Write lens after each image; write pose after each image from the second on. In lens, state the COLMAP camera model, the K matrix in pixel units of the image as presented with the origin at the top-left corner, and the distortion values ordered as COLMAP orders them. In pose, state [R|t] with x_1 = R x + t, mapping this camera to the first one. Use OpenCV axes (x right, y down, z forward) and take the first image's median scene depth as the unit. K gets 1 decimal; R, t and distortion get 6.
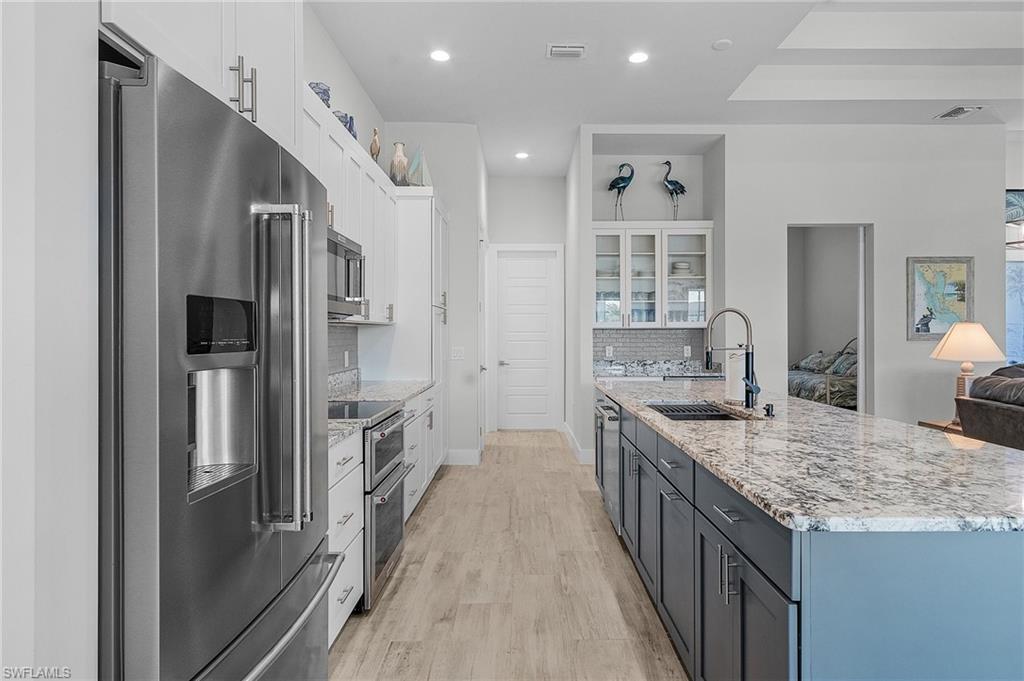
lens RADIAL K [[536.0, 0, 528.9], [0, 536.0, 334.9], [0, 0, 1]] dist [-0.012568, -0.000981]
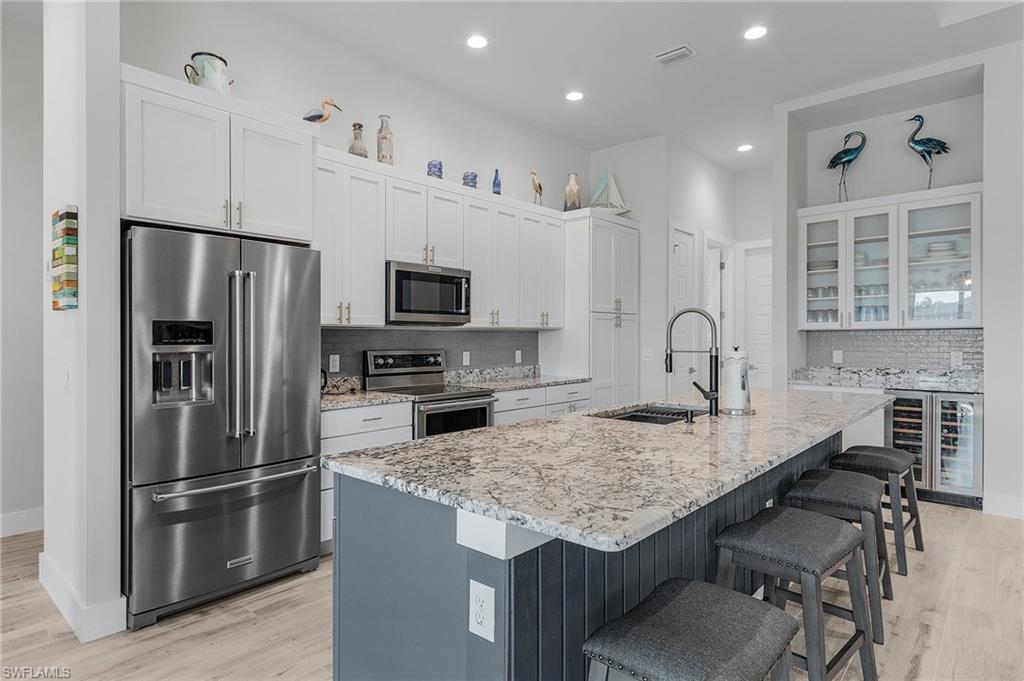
lens RADIAL K [[536.0, 0, 528.9], [0, 536.0, 334.9], [0, 0, 1]] dist [-0.012568, -0.000981]
pose [[0.757832, -0.006028, -0.652422, 0.457001], [0.002025, 0.999974, -0.006886, 0.001673], [0.652447, 0.003897, 0.757825, 0.054294]]
